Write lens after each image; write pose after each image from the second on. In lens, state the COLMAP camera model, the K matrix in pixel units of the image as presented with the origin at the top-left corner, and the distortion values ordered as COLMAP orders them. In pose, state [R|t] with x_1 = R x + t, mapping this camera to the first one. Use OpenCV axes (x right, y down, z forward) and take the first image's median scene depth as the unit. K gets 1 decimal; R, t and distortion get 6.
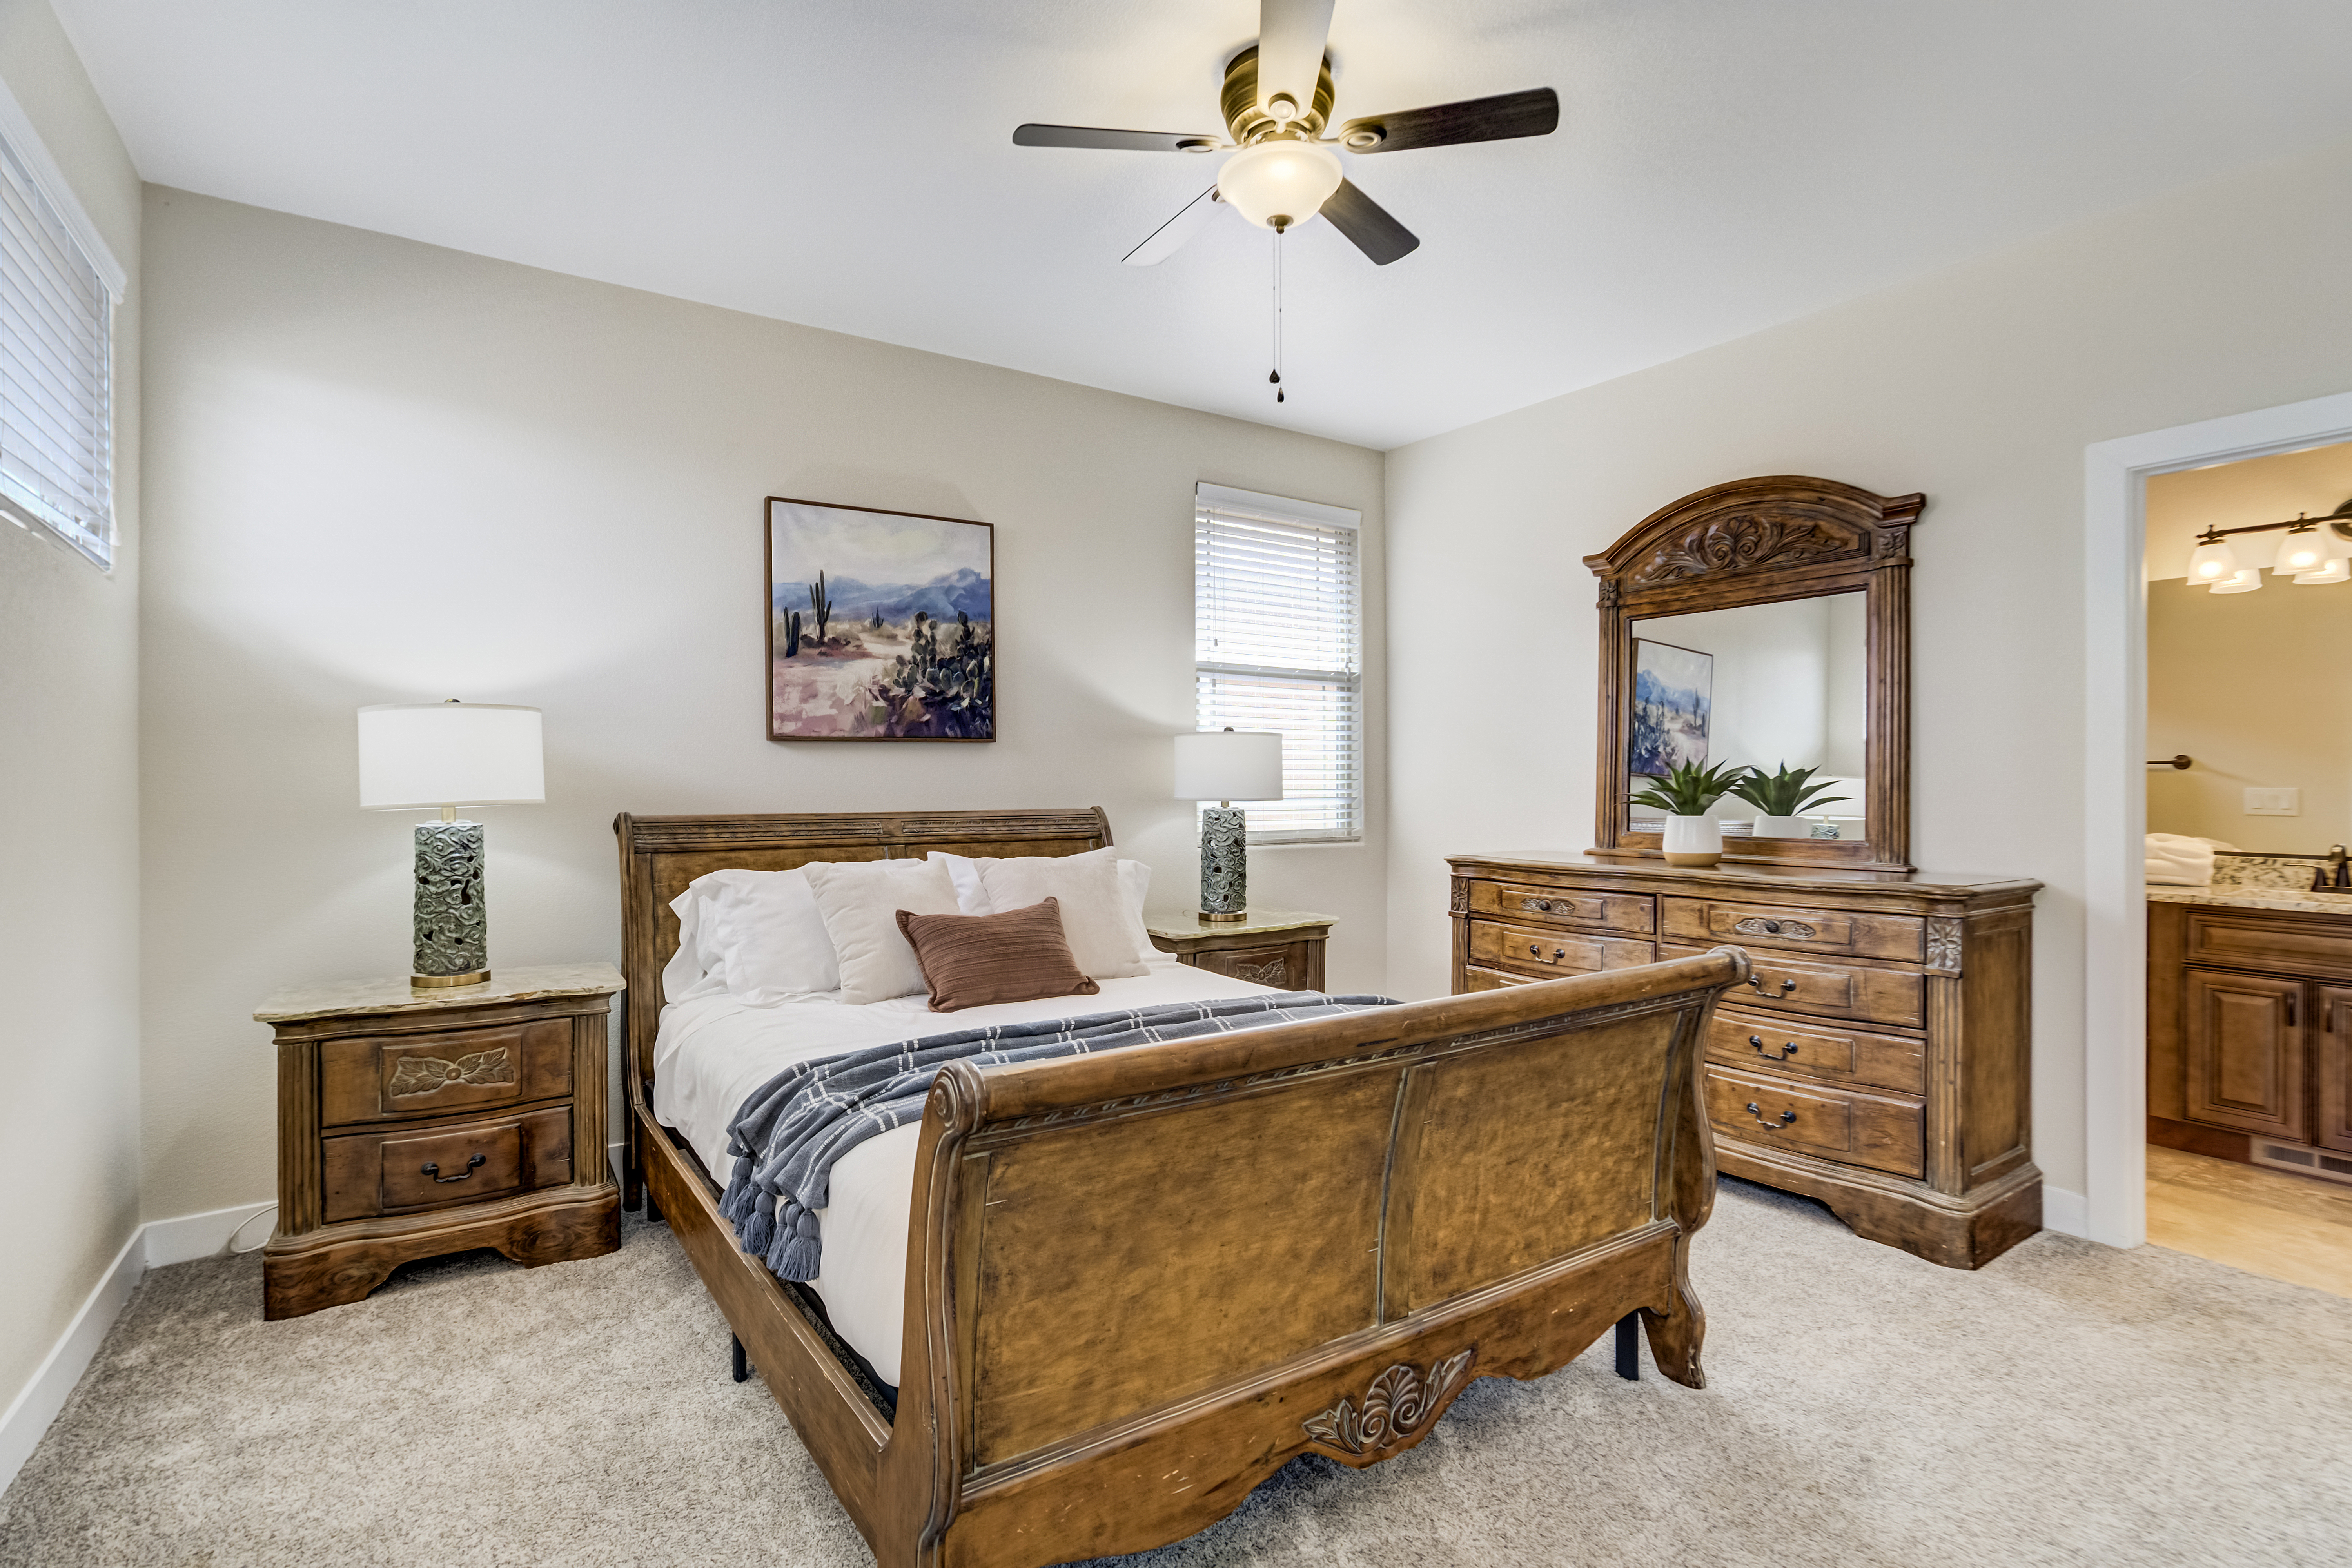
lens RADIAL K [[1115.6, 0, 1185.4], [0, 1115.6, 783.0], [0, 0, 1]] dist [-0.021048, 0.000869]
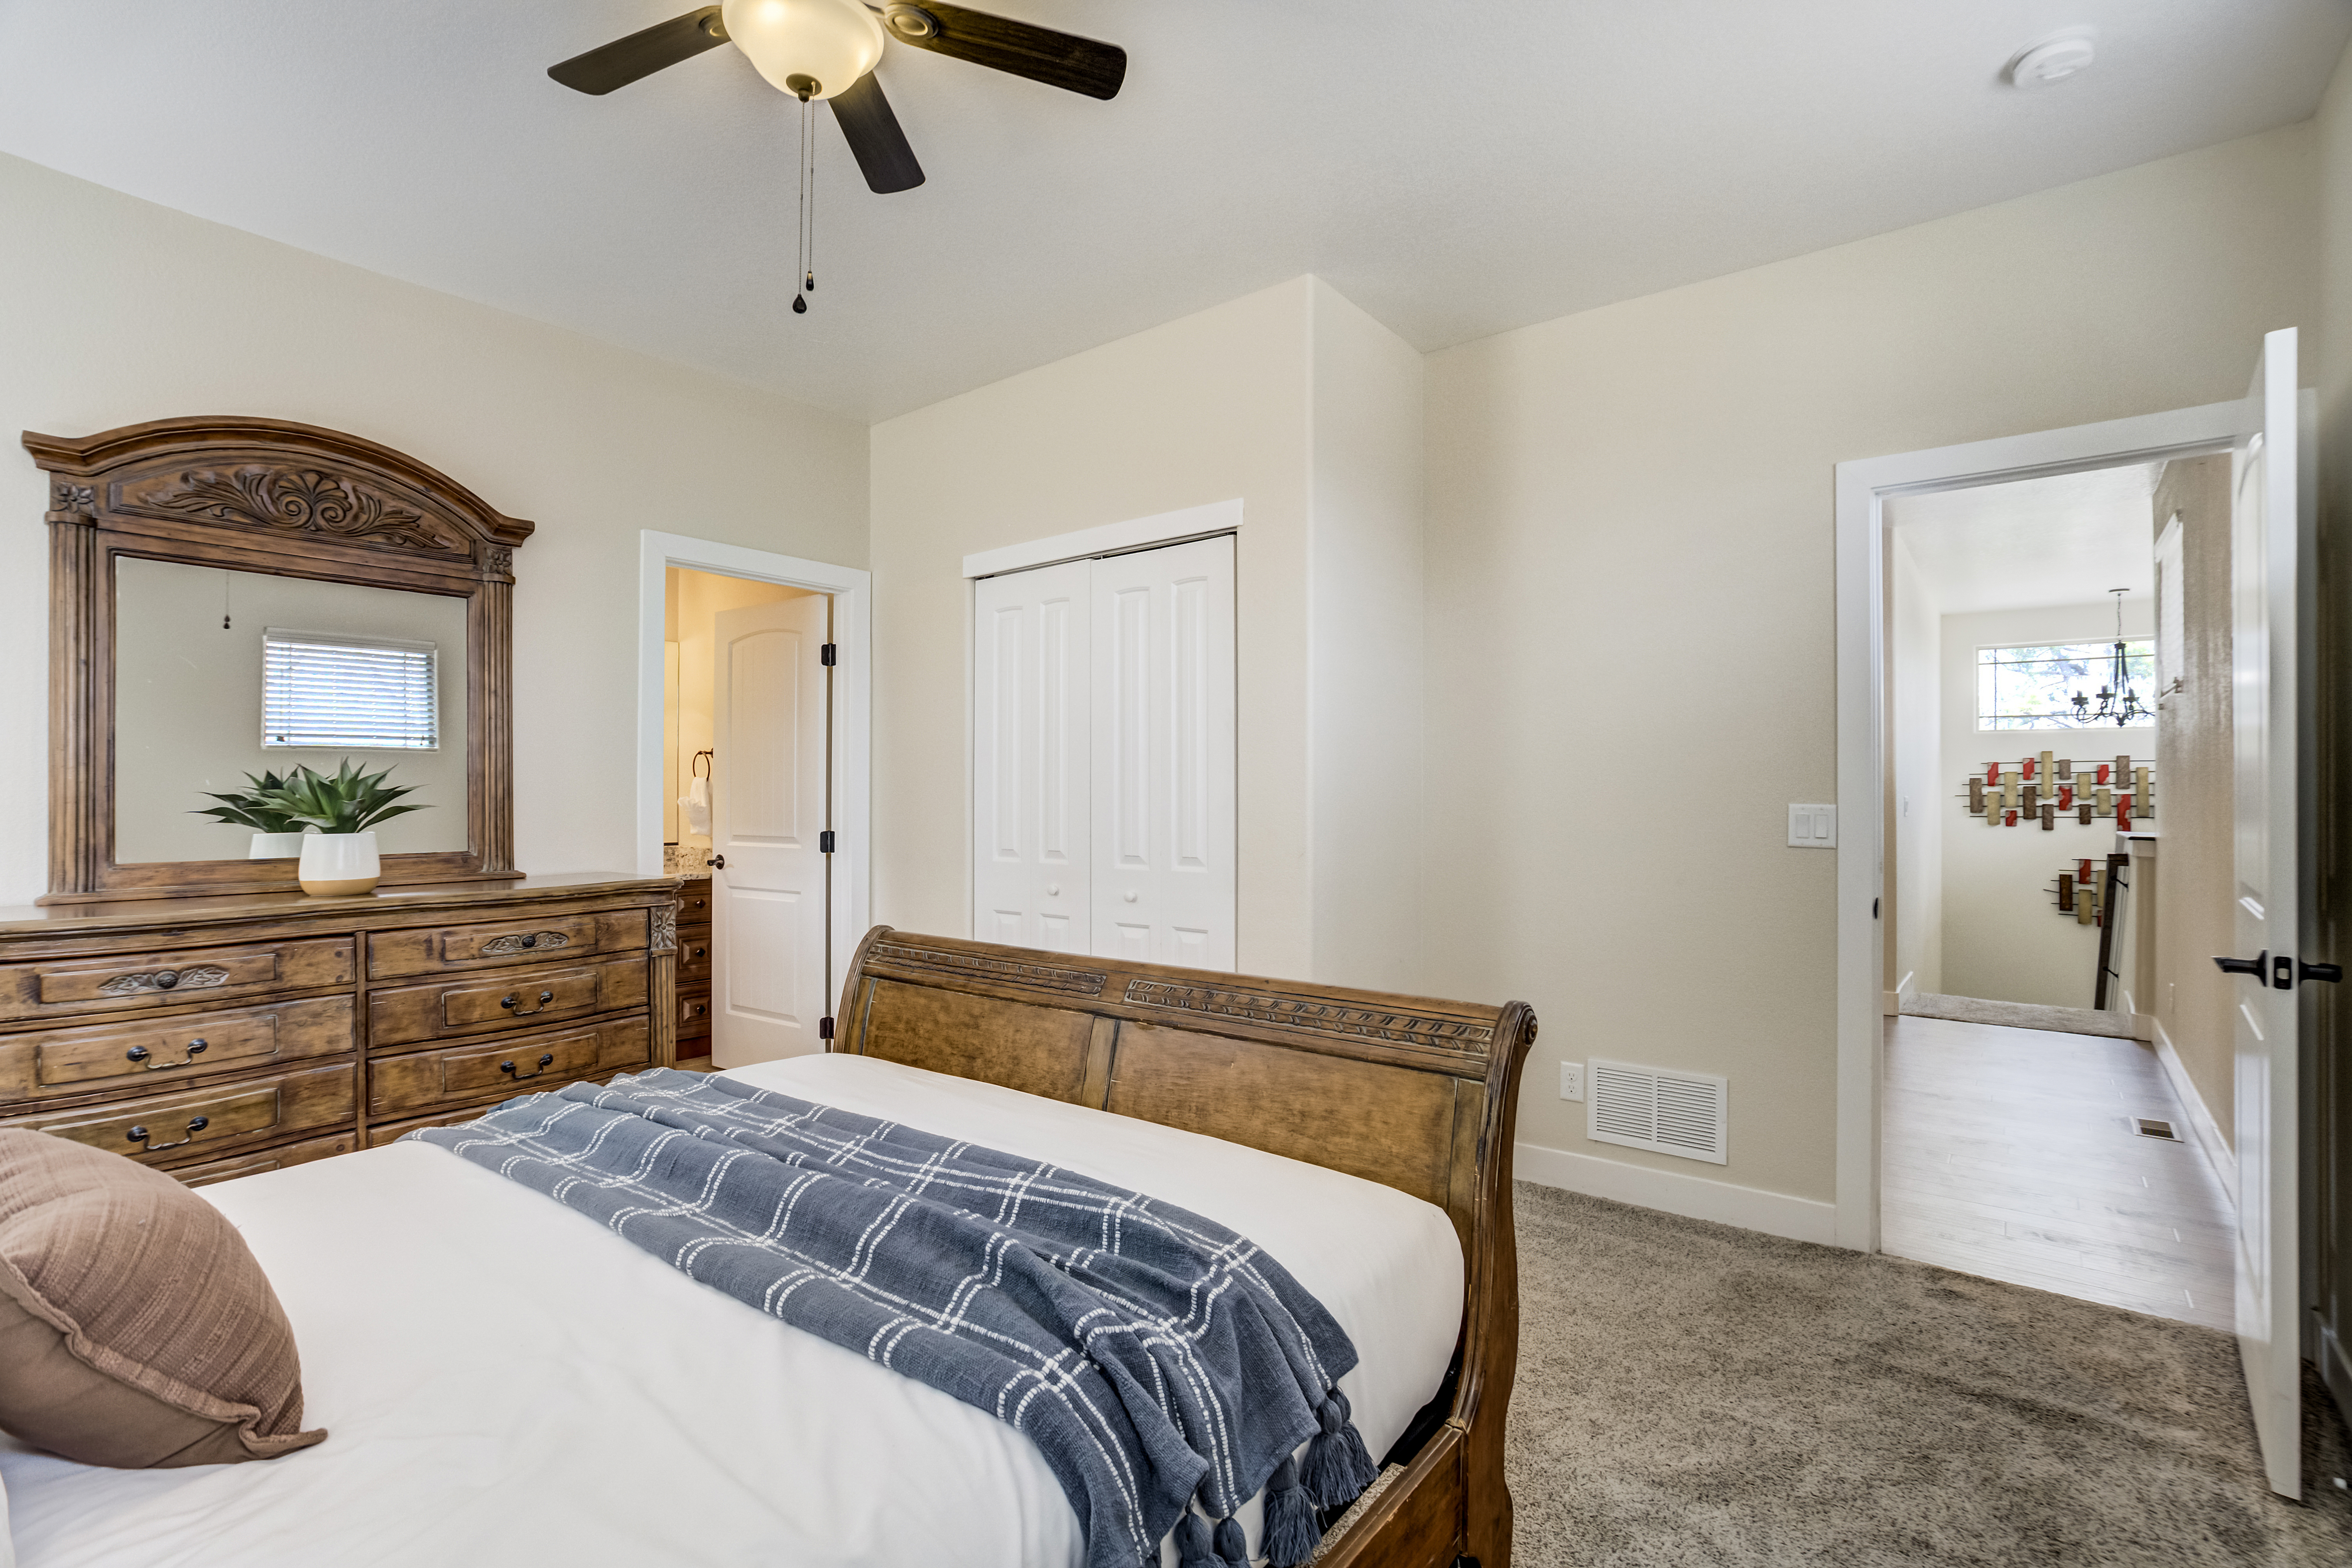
lens RADIAL K [[1115.6, 0, 1190.1], [0, 1115.6, 790.7], [0, 0, 1]] dist [-0.021048, 0.000869]
pose [[-0.302994, -0.001120, 0.952992, -0.679789], [-0.001976, 0.999998, 0.000547, -0.004807], [-0.952991, -0.001718, -0.302995, 0.888217]]
